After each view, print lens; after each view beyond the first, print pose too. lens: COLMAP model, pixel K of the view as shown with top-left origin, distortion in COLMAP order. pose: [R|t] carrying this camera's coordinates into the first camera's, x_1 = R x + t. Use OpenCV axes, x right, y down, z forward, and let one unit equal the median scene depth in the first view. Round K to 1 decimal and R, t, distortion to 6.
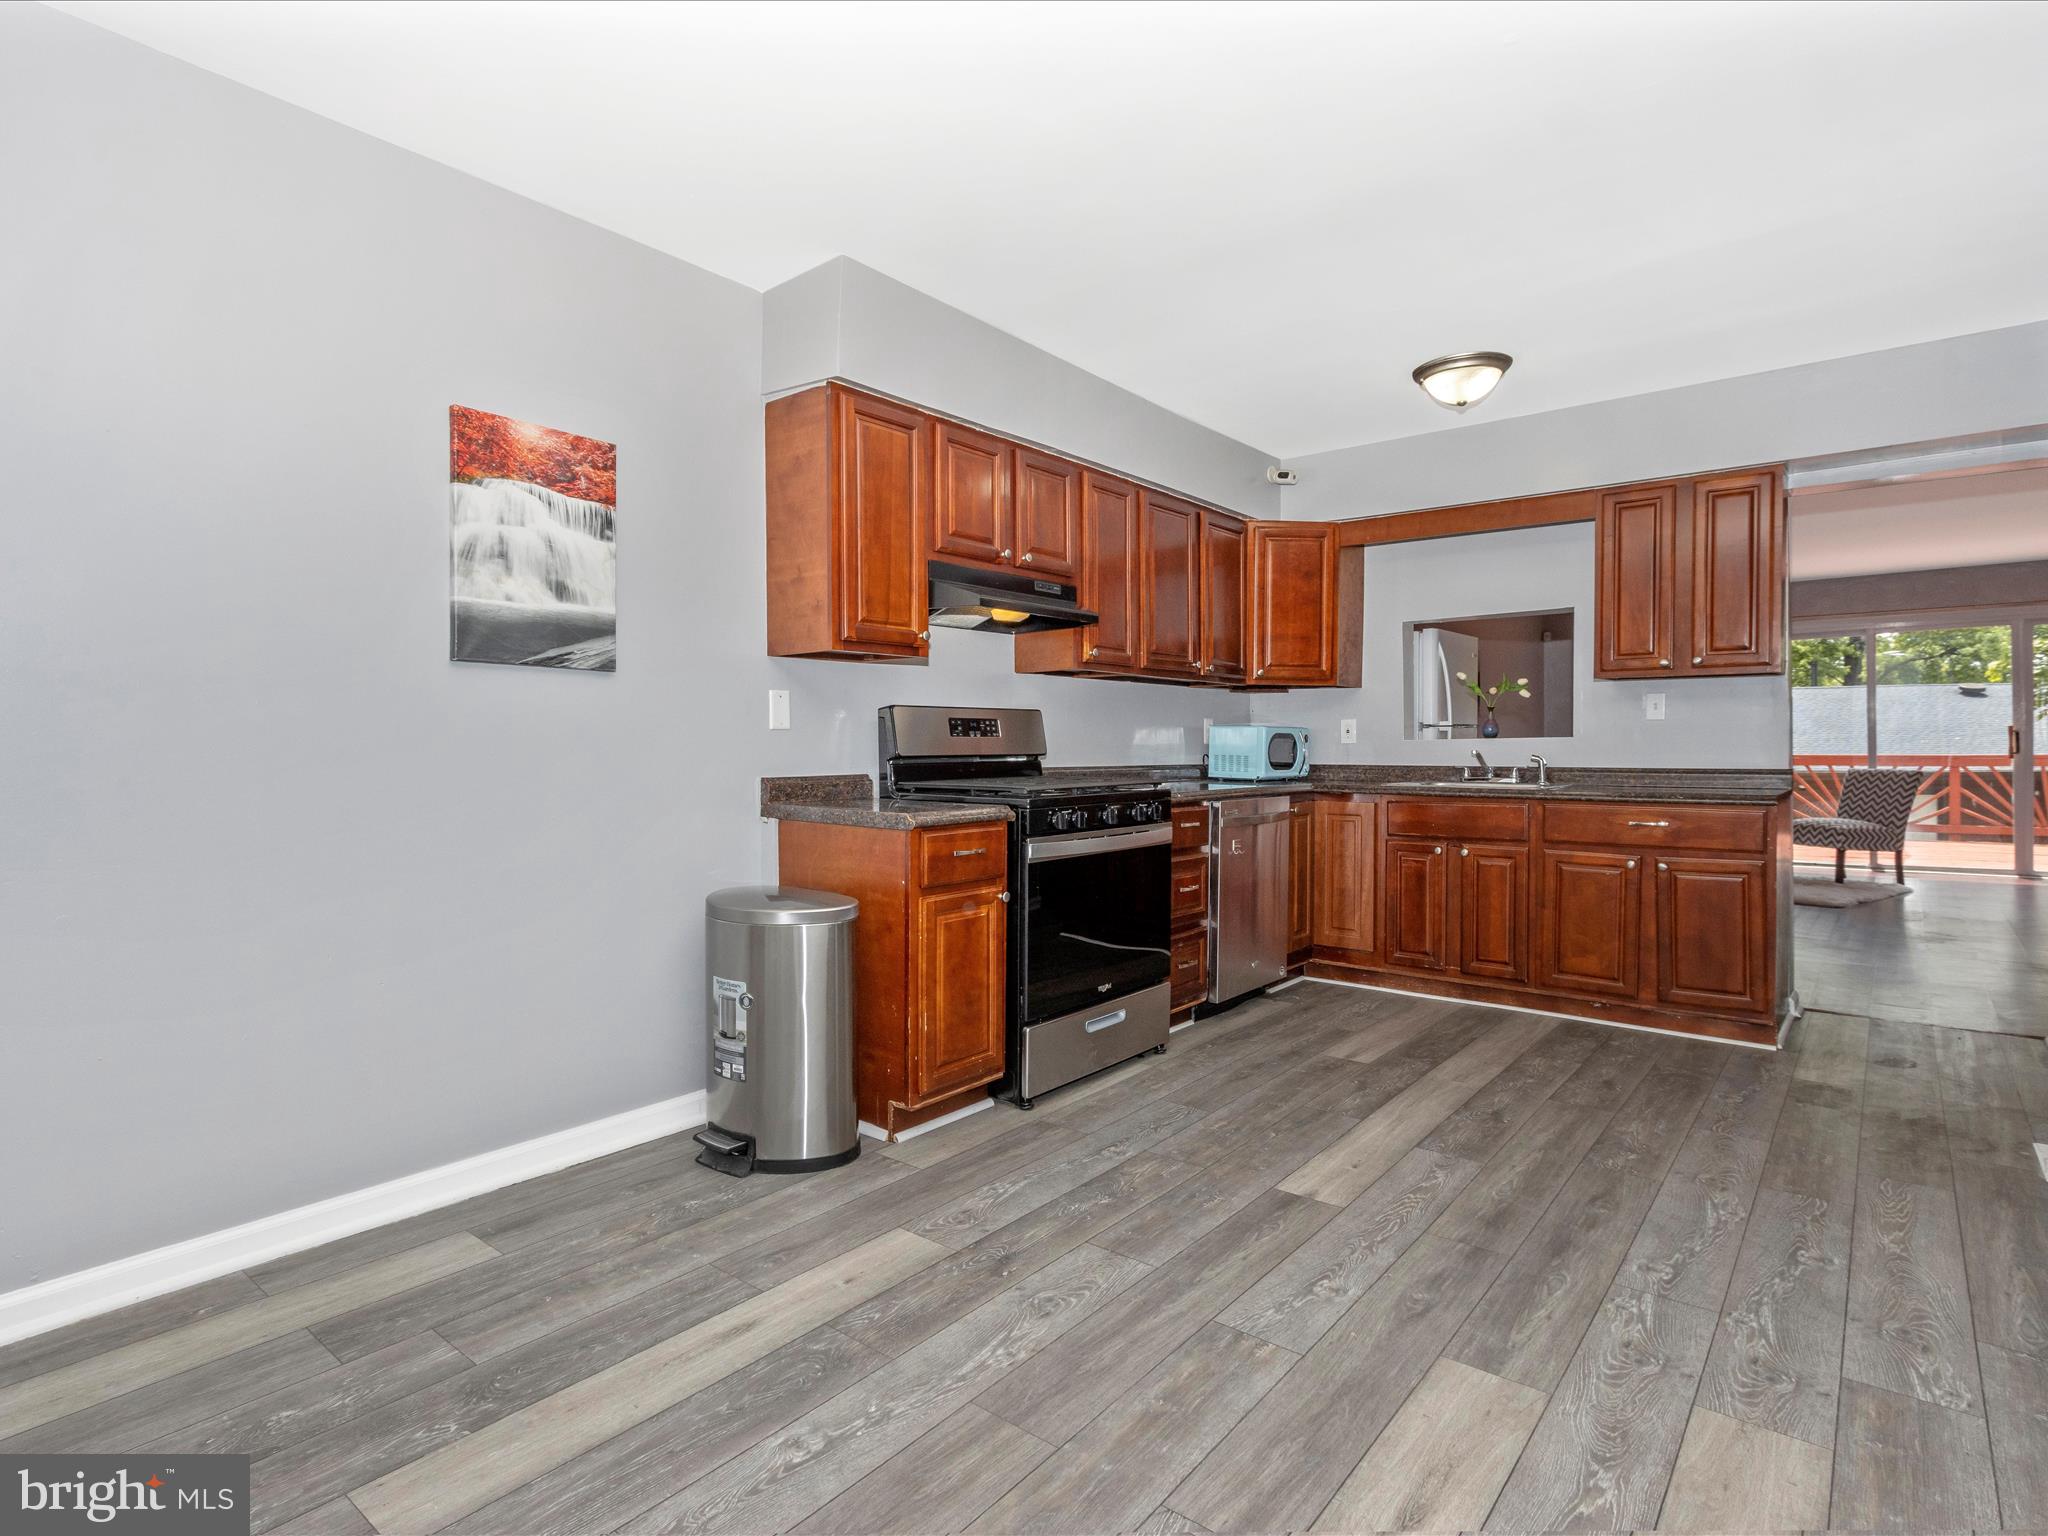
lens RADIAL K [[1066.5, 0, 1041.8], [0, 1066.5, 782.9], [0, 0, 1]] dist [0.015033, -0.009767]
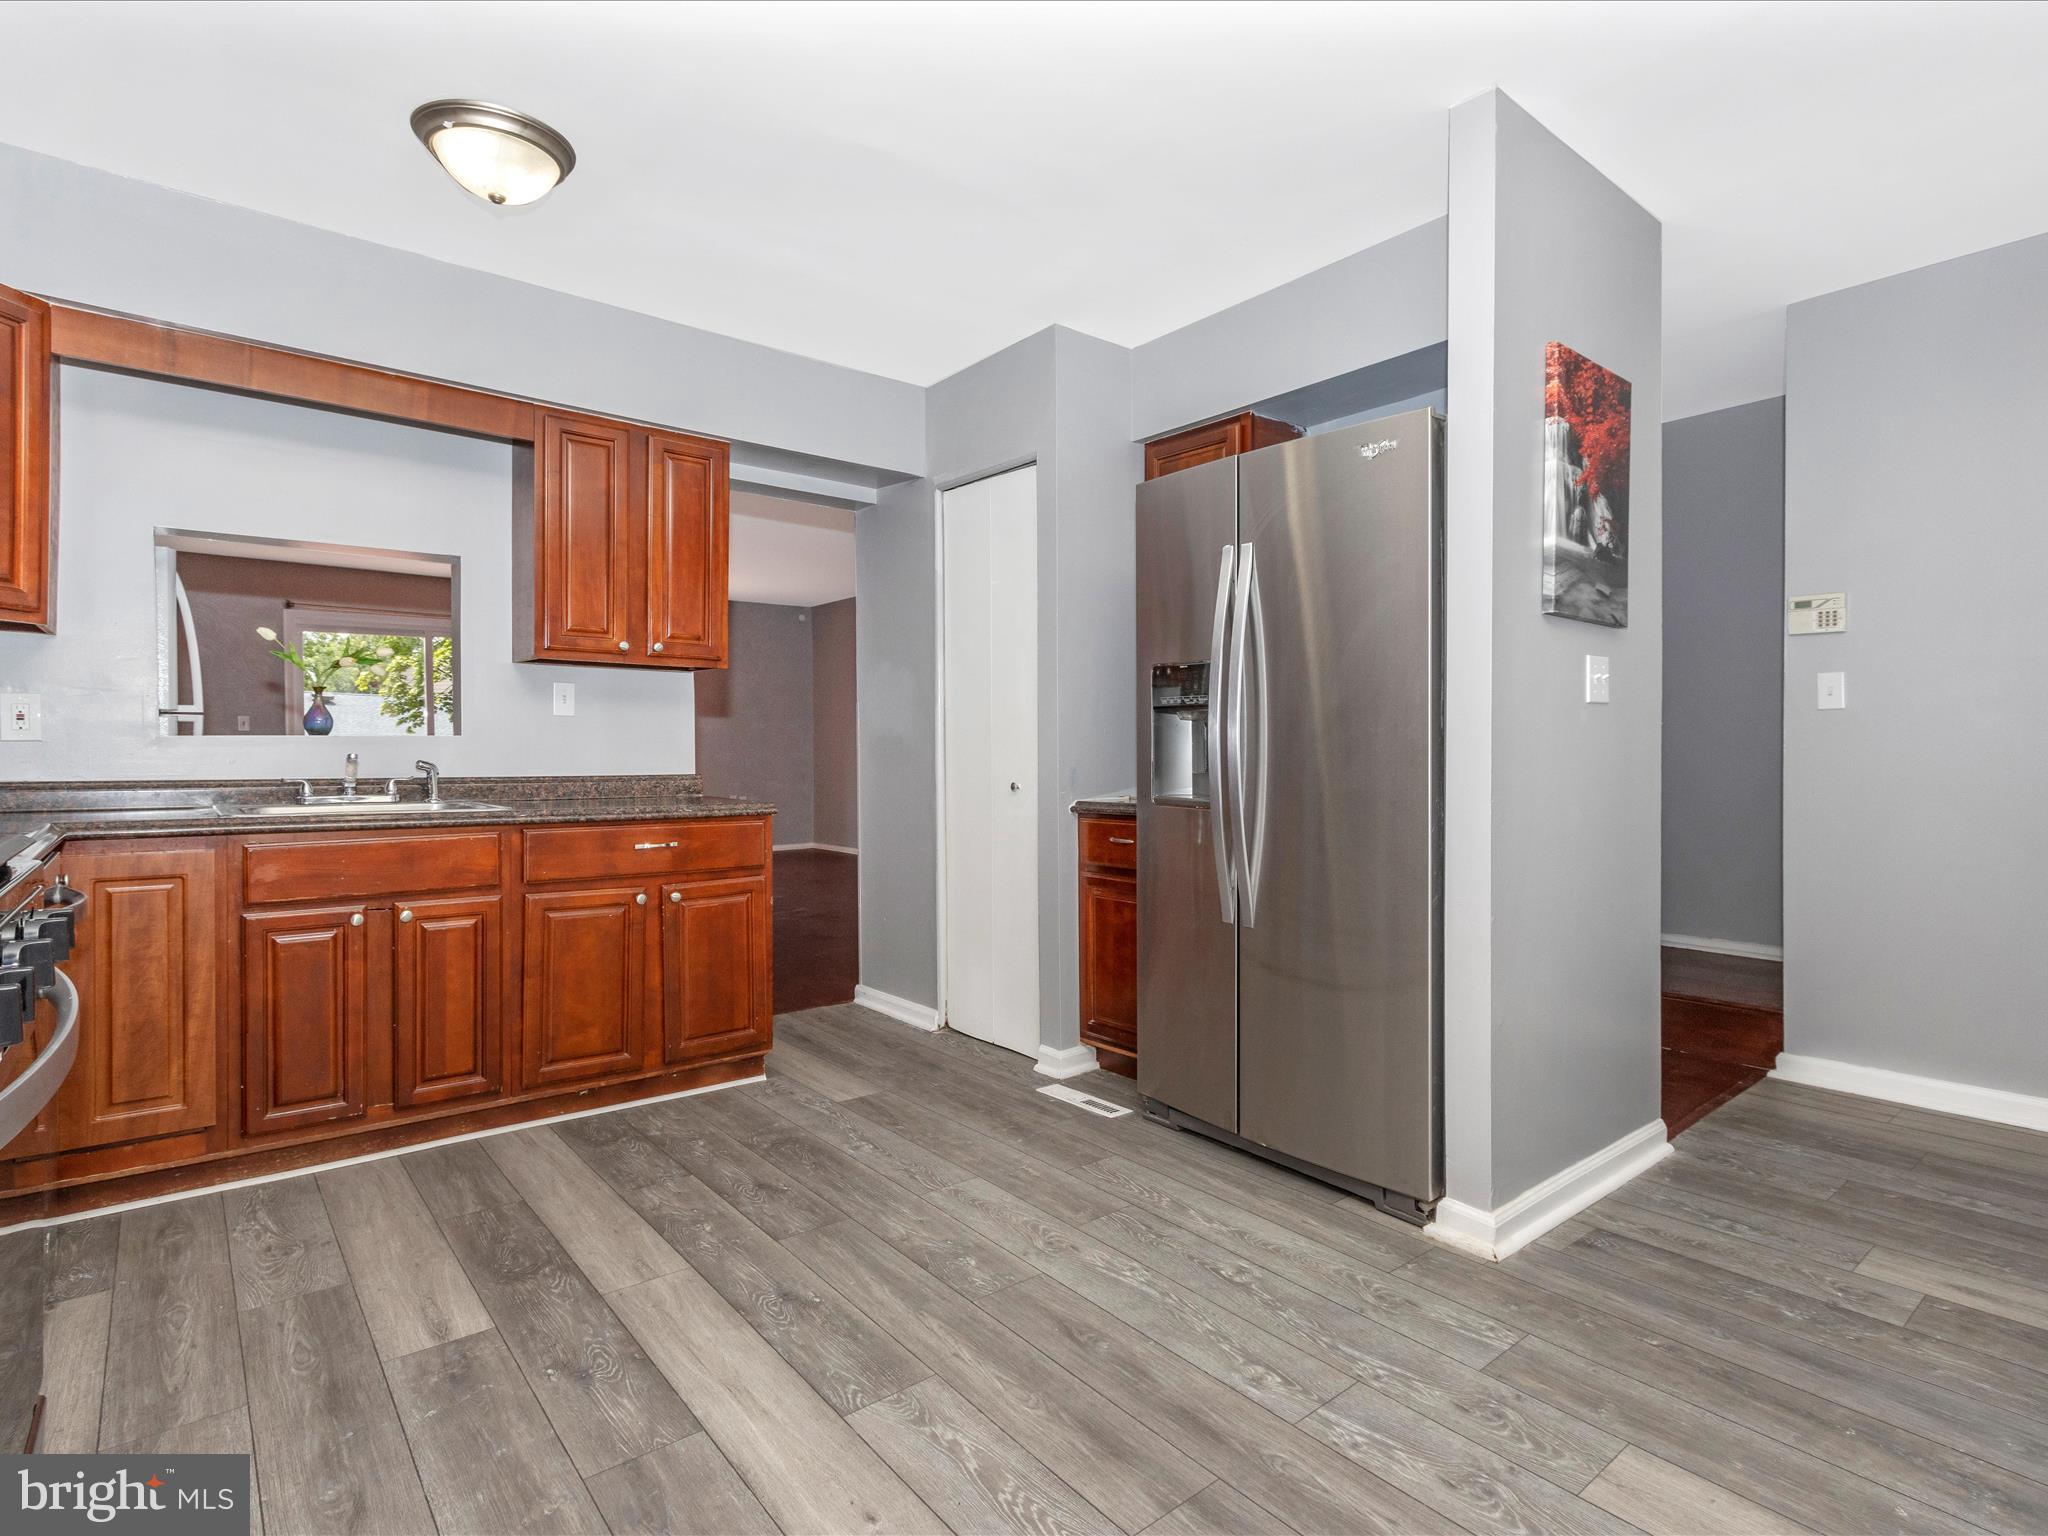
lens RADIAL K [[1066.5, 0, 1030.0], [0, 1066.5, 759.4], [0, 0, 1]] dist [0.015033, -0.009767]
pose [[0.209730, -0.009915, 0.977709, -0.199421], [0.027863, 0.999603, 0.004160, -0.027903], [-0.977362, 0.026369, 0.209923, 0.697131]]
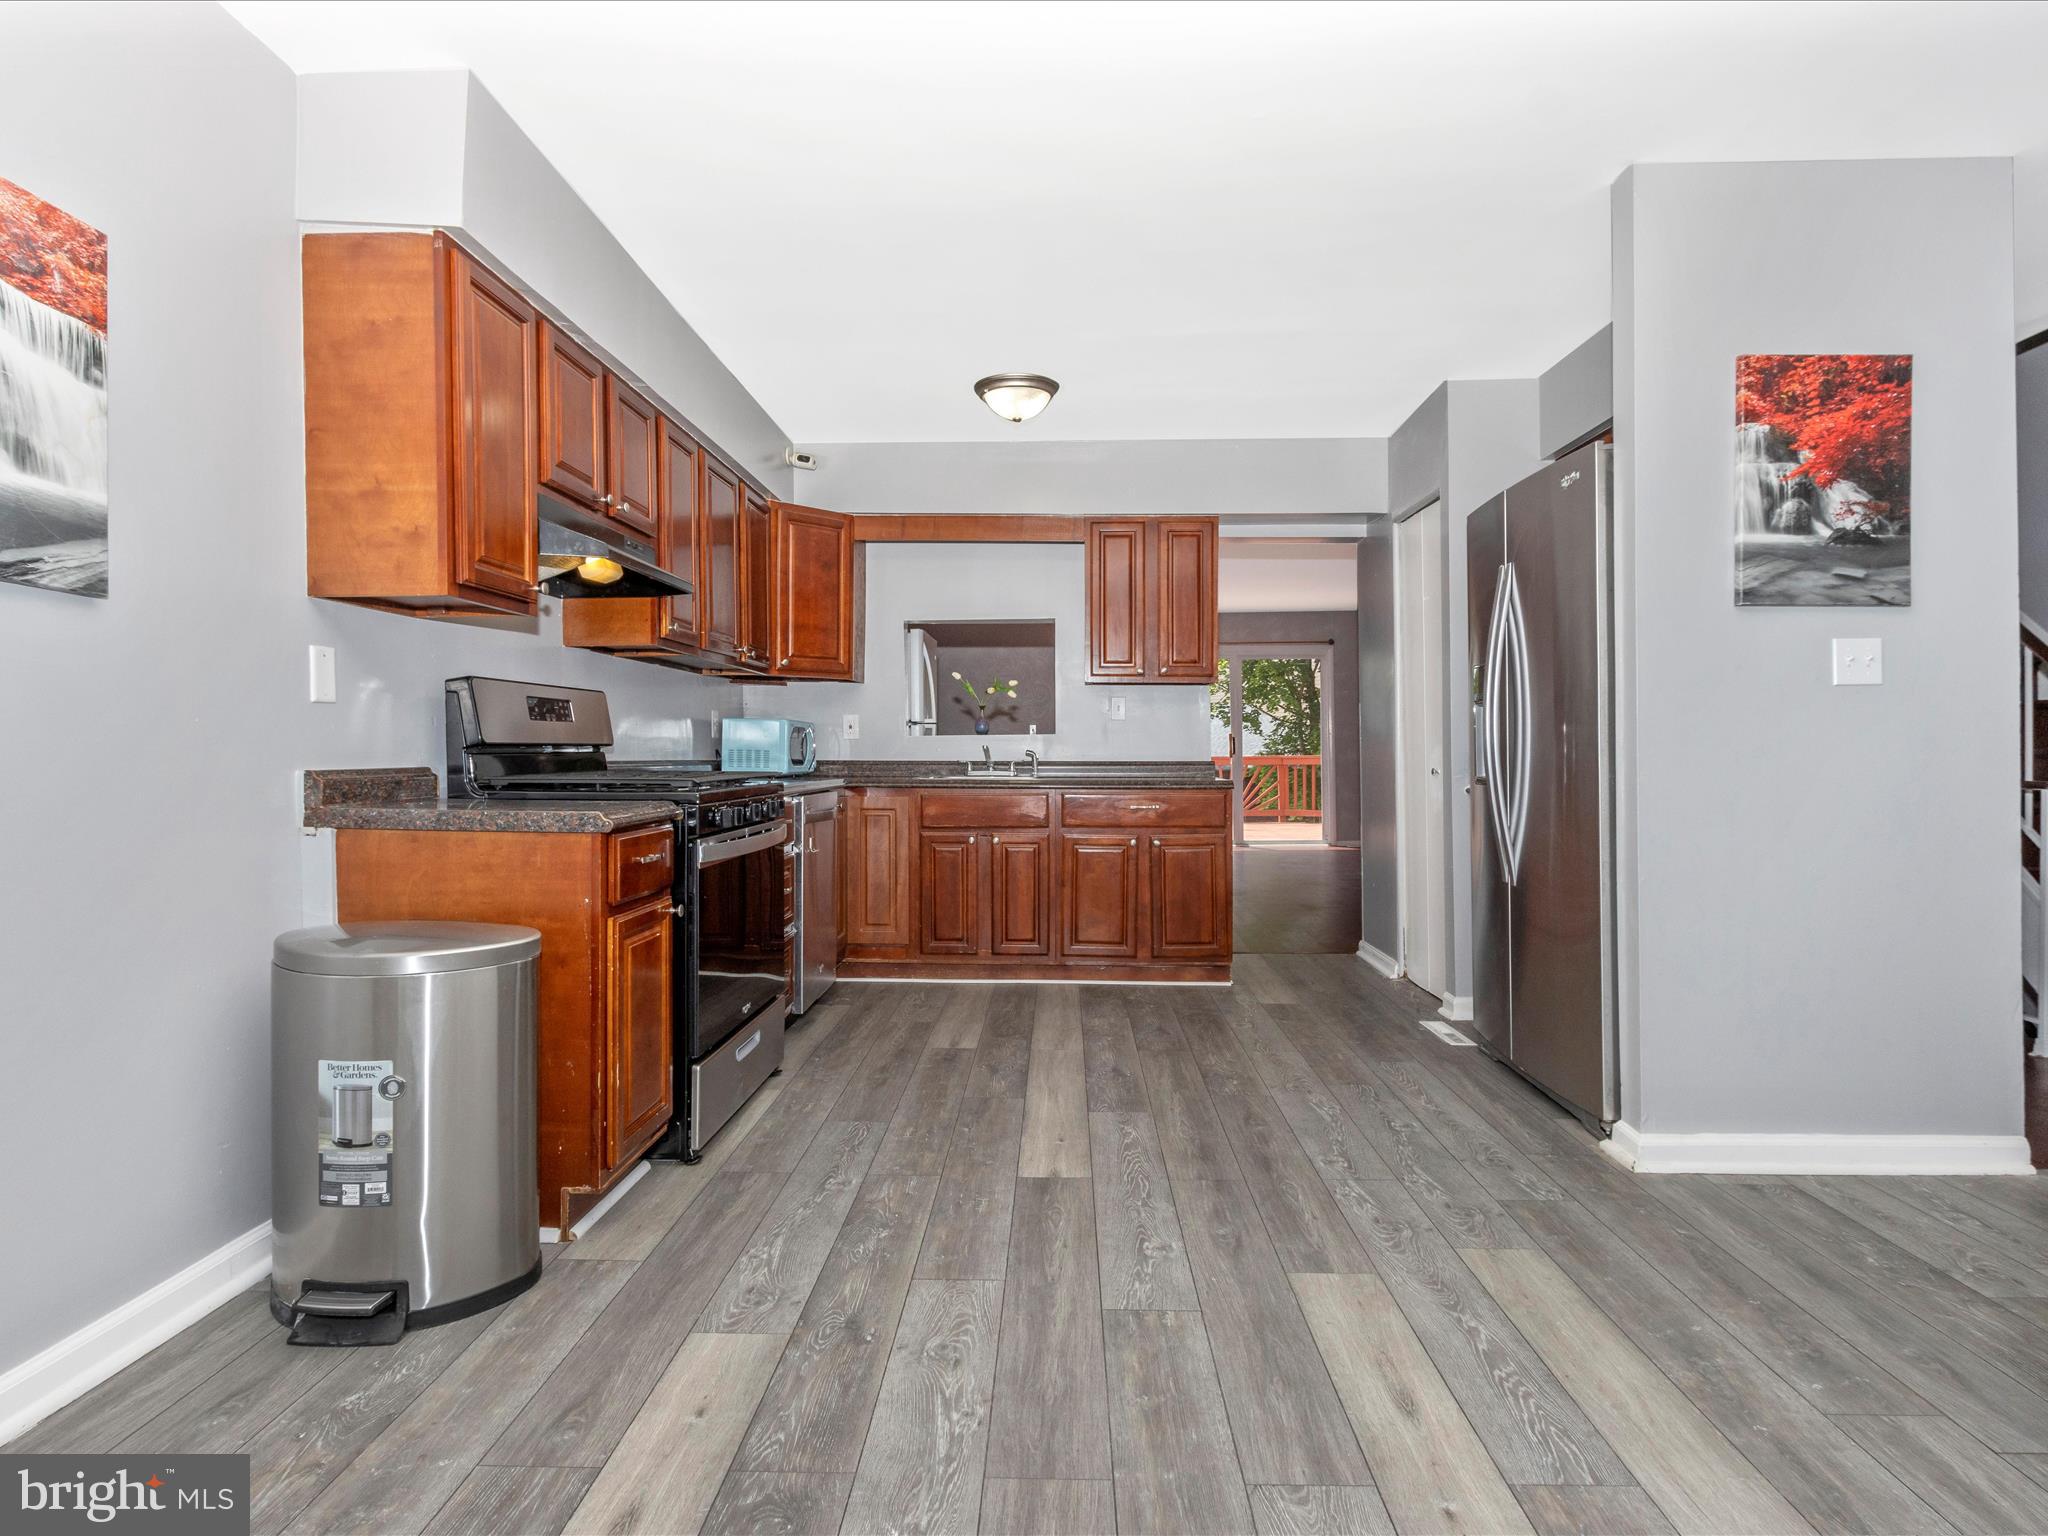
lens RADIAL K [[1066.5, 0, 1034.3], [0, 1066.5, 780.5], [0, 0, 1]] dist [0.015033, -0.009767]
pose [[0.795999, -0.011782, 0.605183, -0.310764], [0.015129, 0.999885, -0.000433, 0.008801], [-0.605108, 0.009500, 0.796087, 0.160166]]
